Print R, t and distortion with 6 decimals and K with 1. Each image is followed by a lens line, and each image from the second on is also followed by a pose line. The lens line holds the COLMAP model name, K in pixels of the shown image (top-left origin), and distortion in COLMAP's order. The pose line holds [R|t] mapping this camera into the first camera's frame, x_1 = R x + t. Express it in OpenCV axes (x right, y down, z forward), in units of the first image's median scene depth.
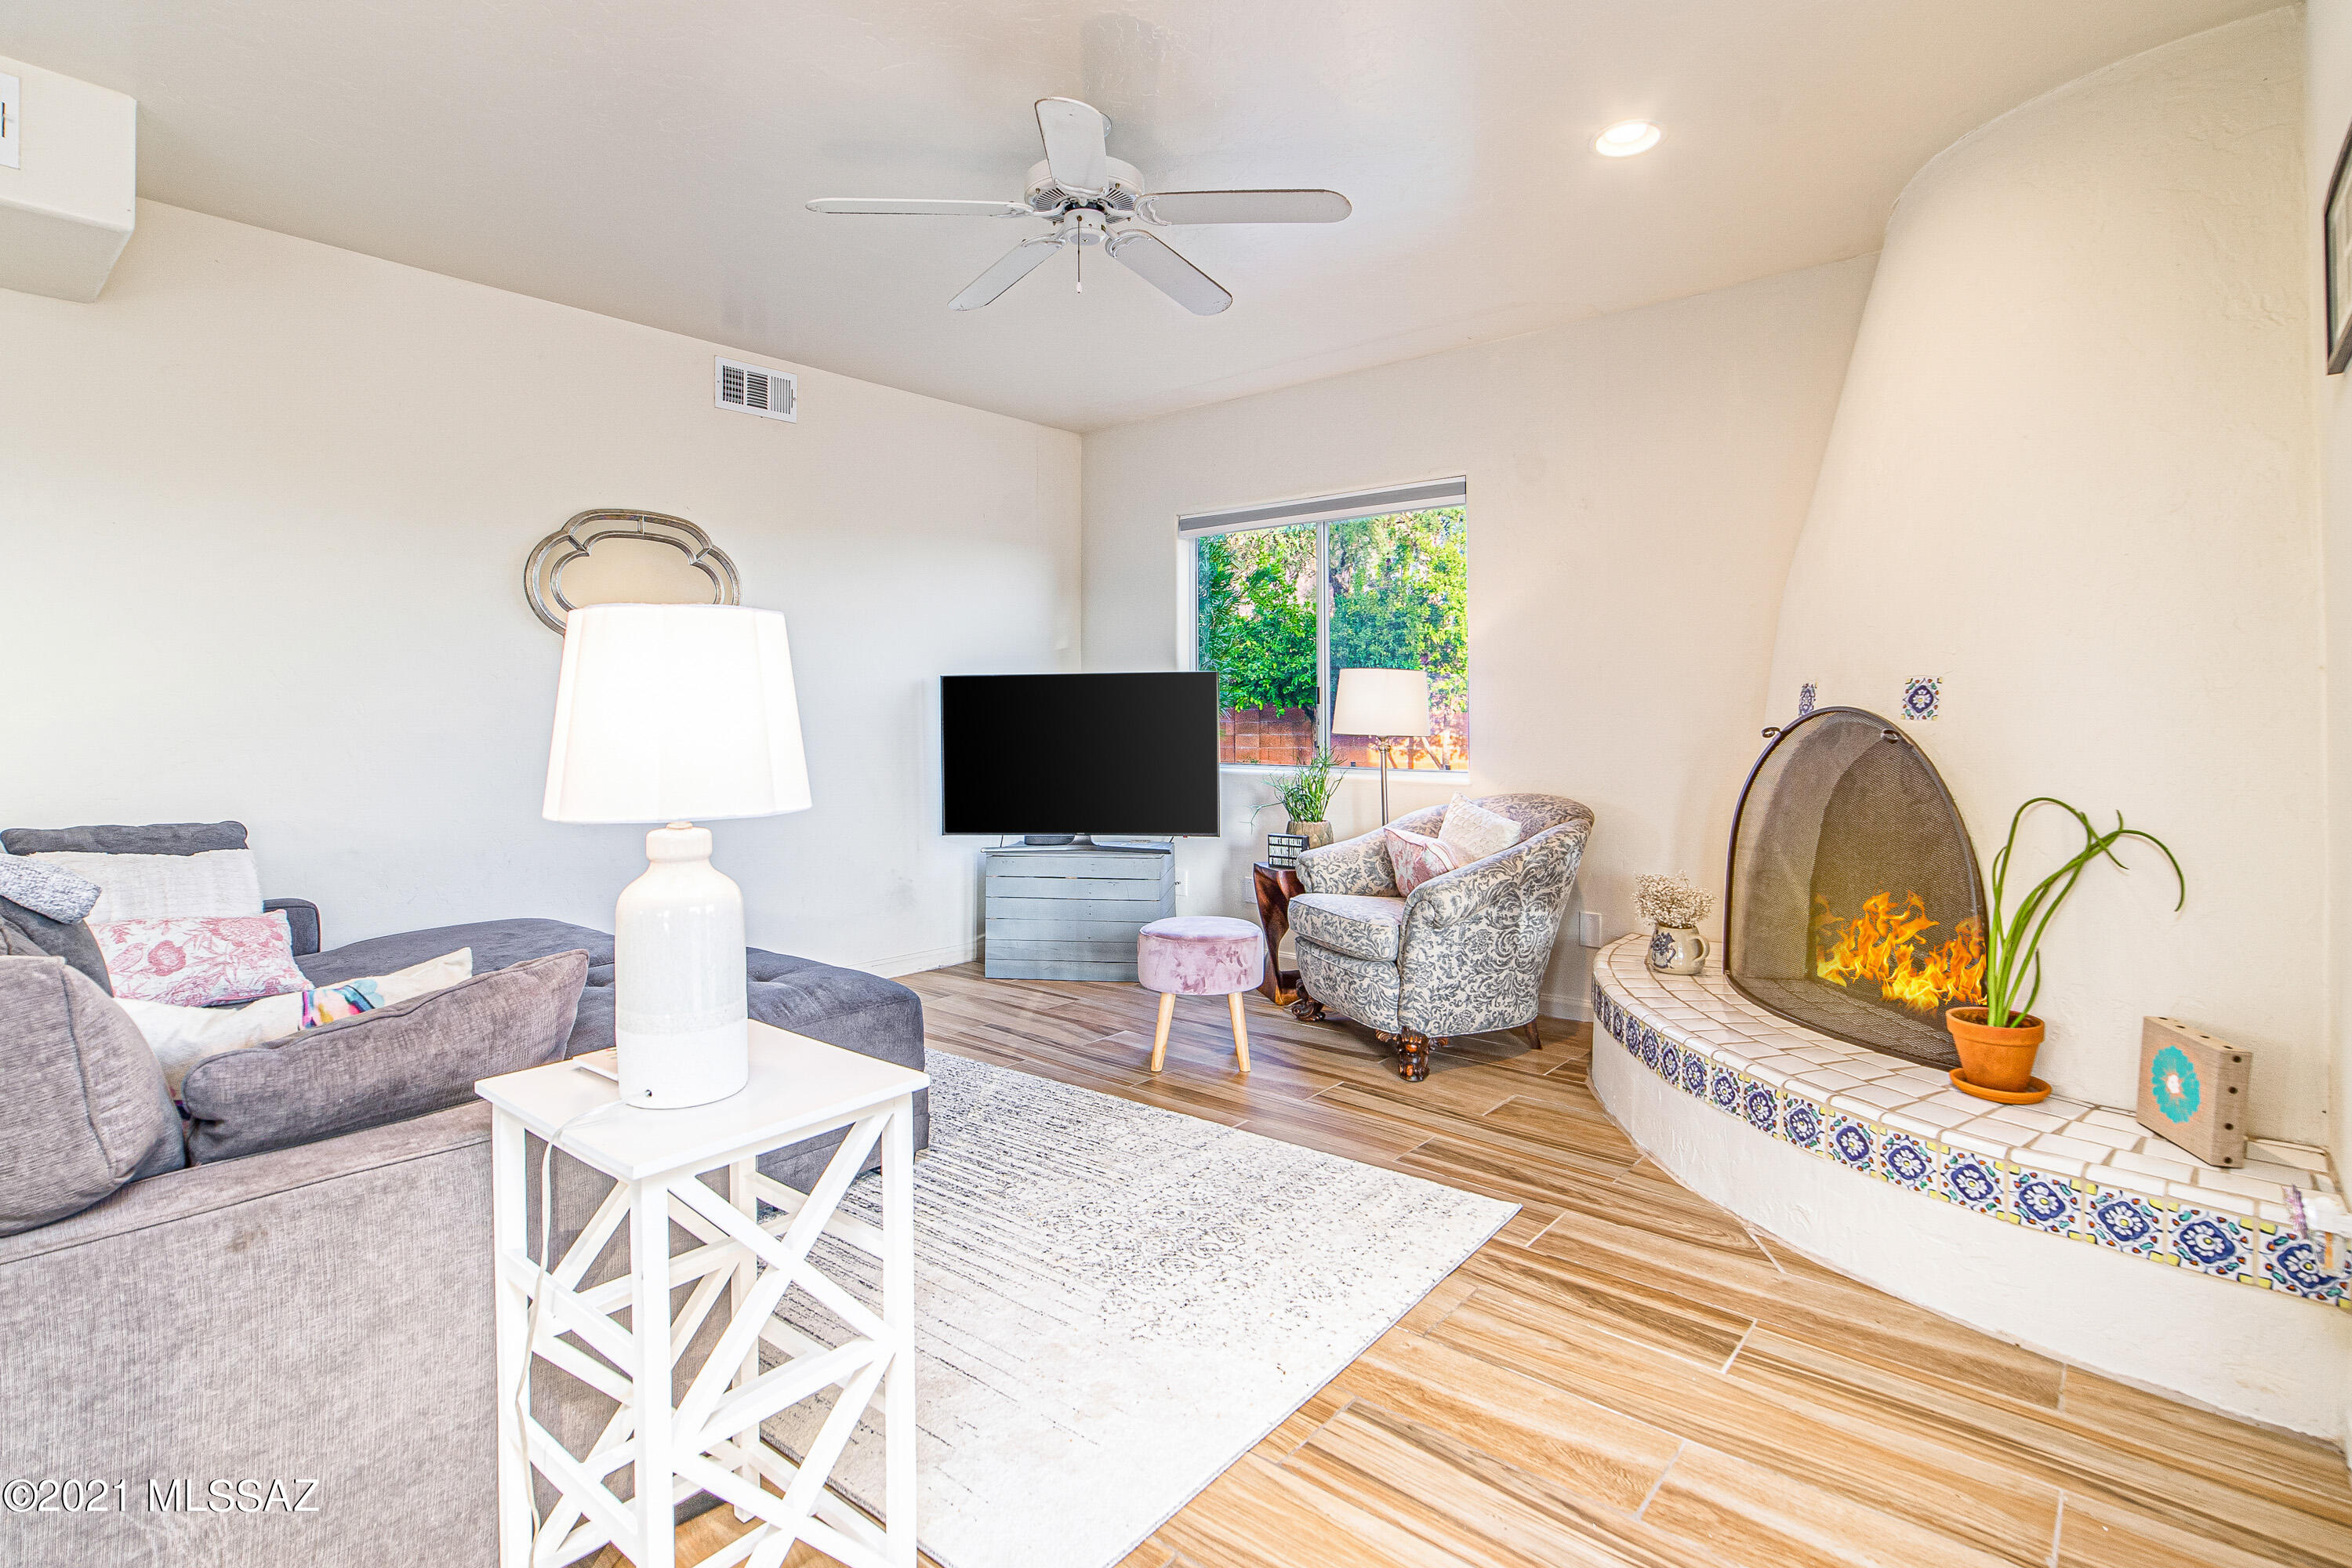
lens RADIAL K [[1156.9, 0, 1183.0], [0, 1156.9, 699.4], [0, 0, 1]] dist [-0.000221, 0.000215]
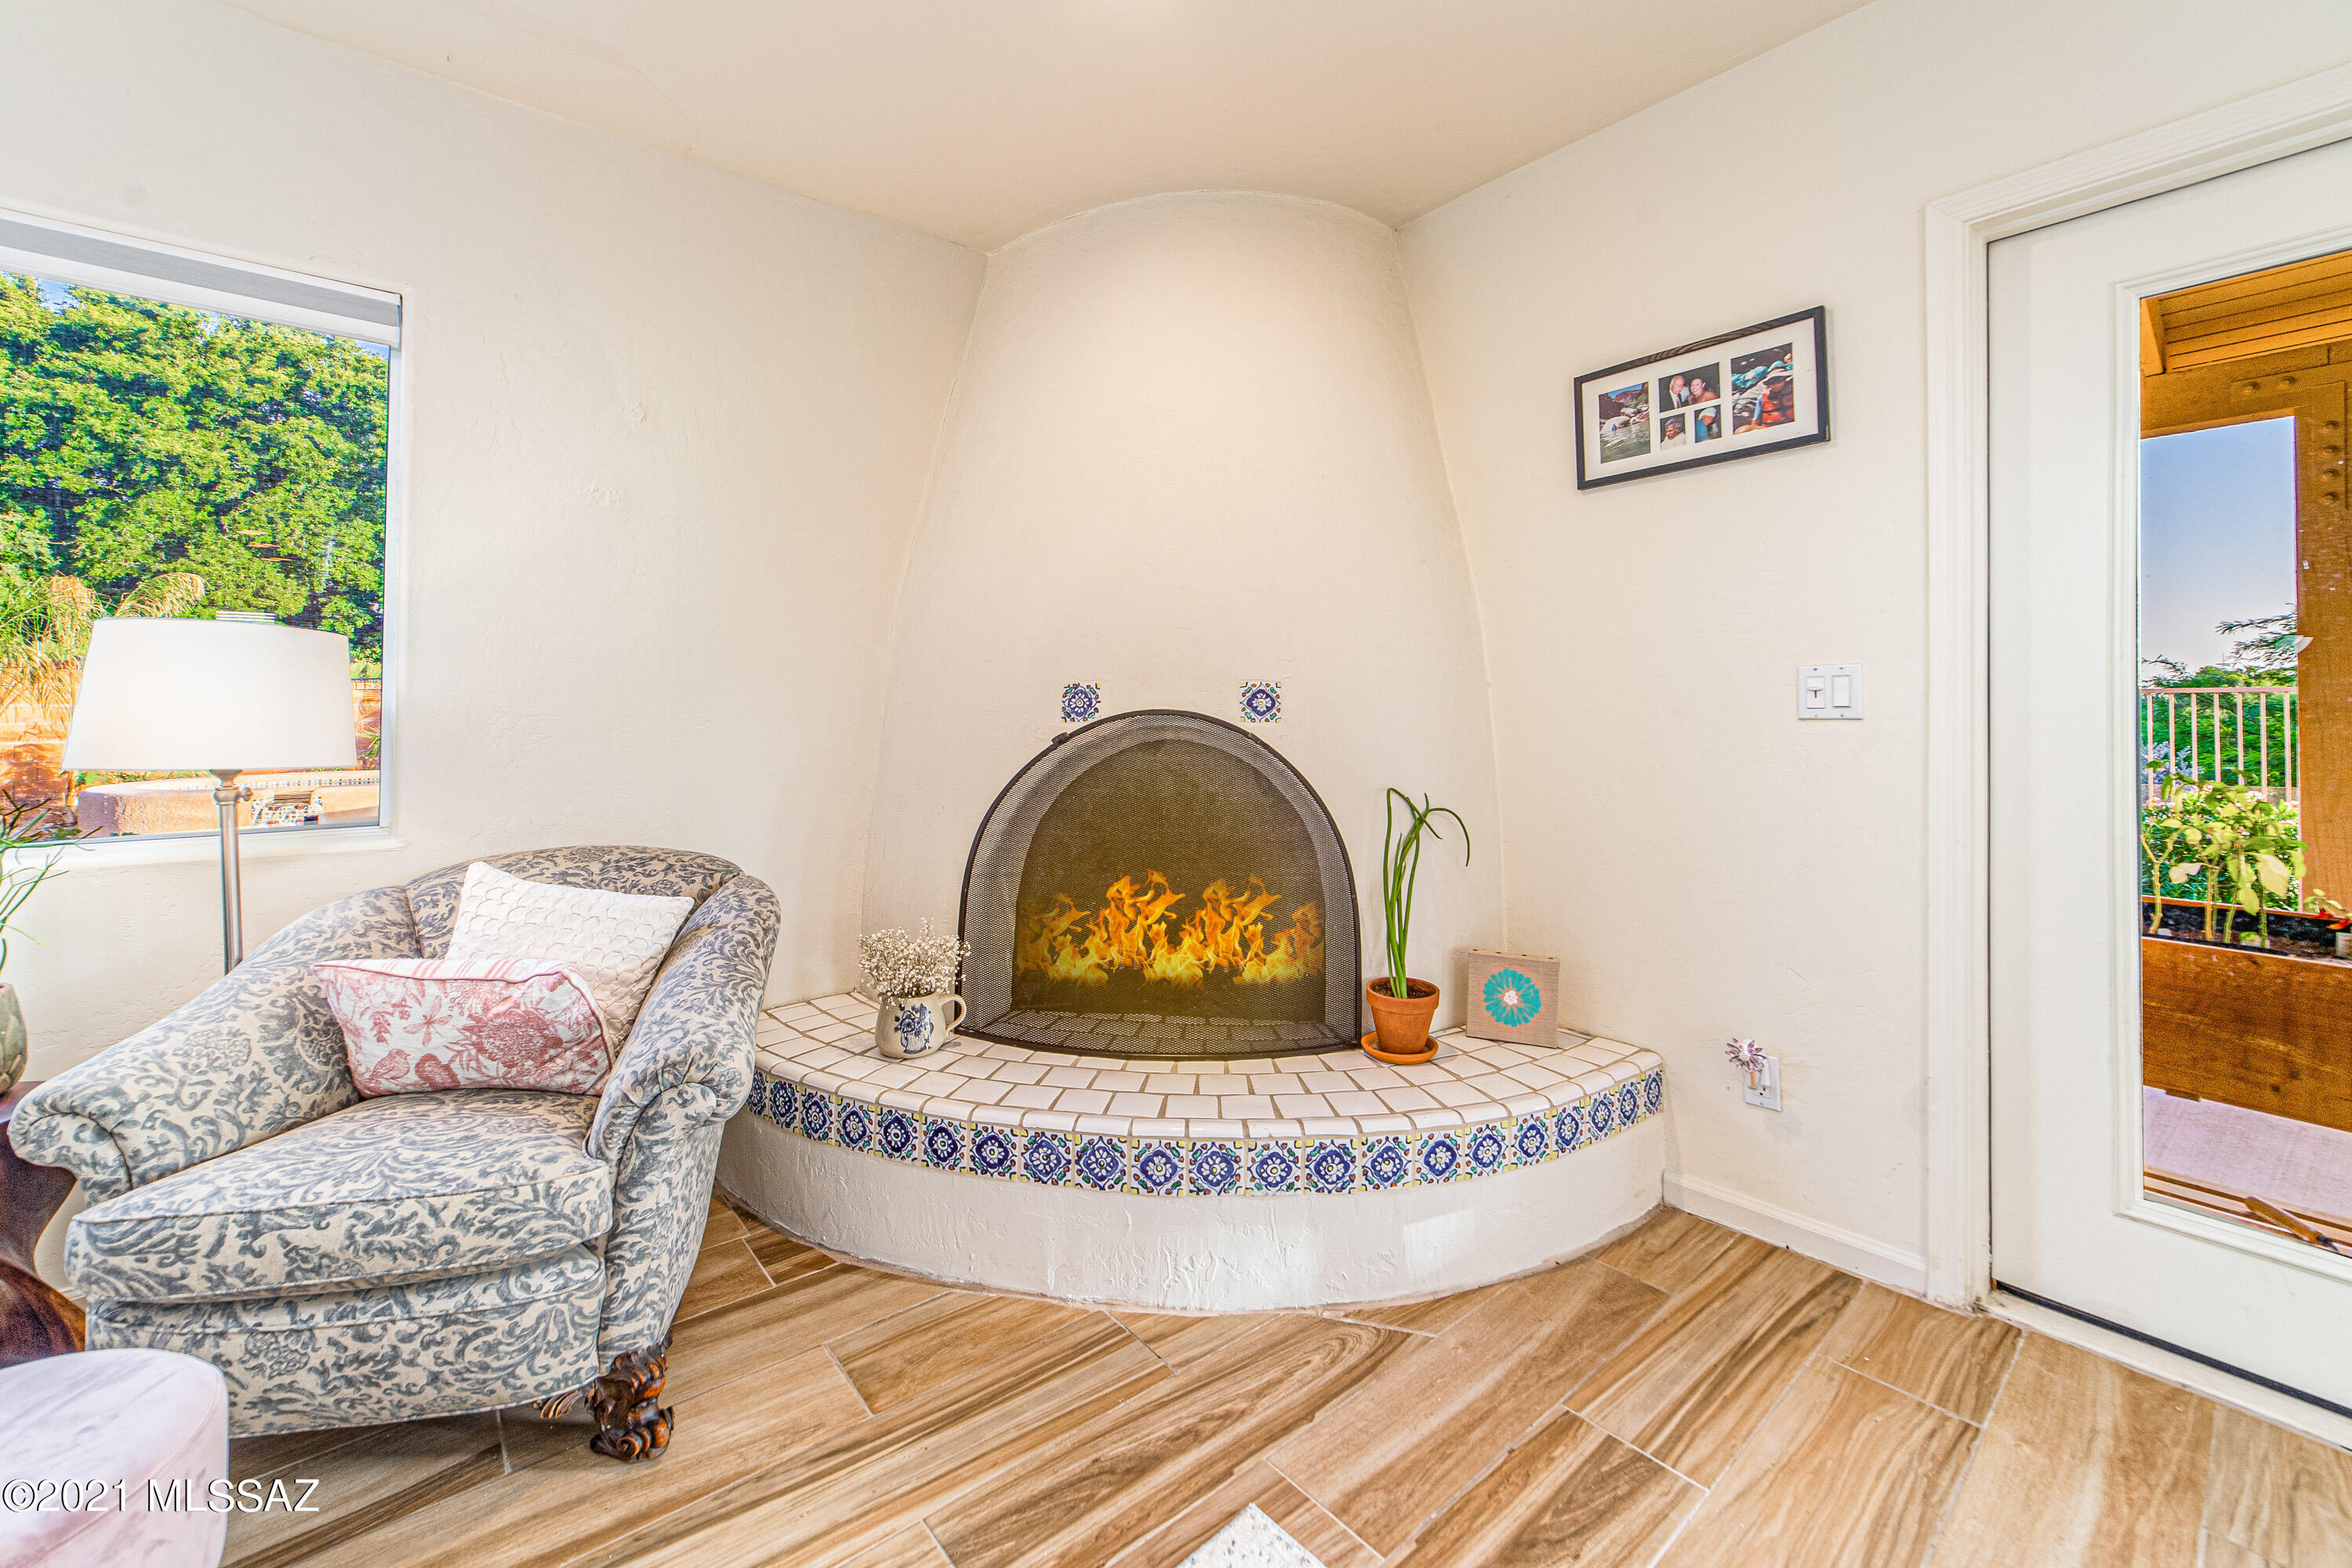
lens RADIAL K [[946.6, 0, 1169.6], [0, 946.6, 697.5], [0, 0, 1]] dist [-0.020789, 0.005557]
pose [[0.185181, 0.016785, 0.982561, -0.226034], [-0.008733, 0.999843, -0.015435, 0.009645], [-0.982666, -0.005722, 0.185299, 0.983366]]
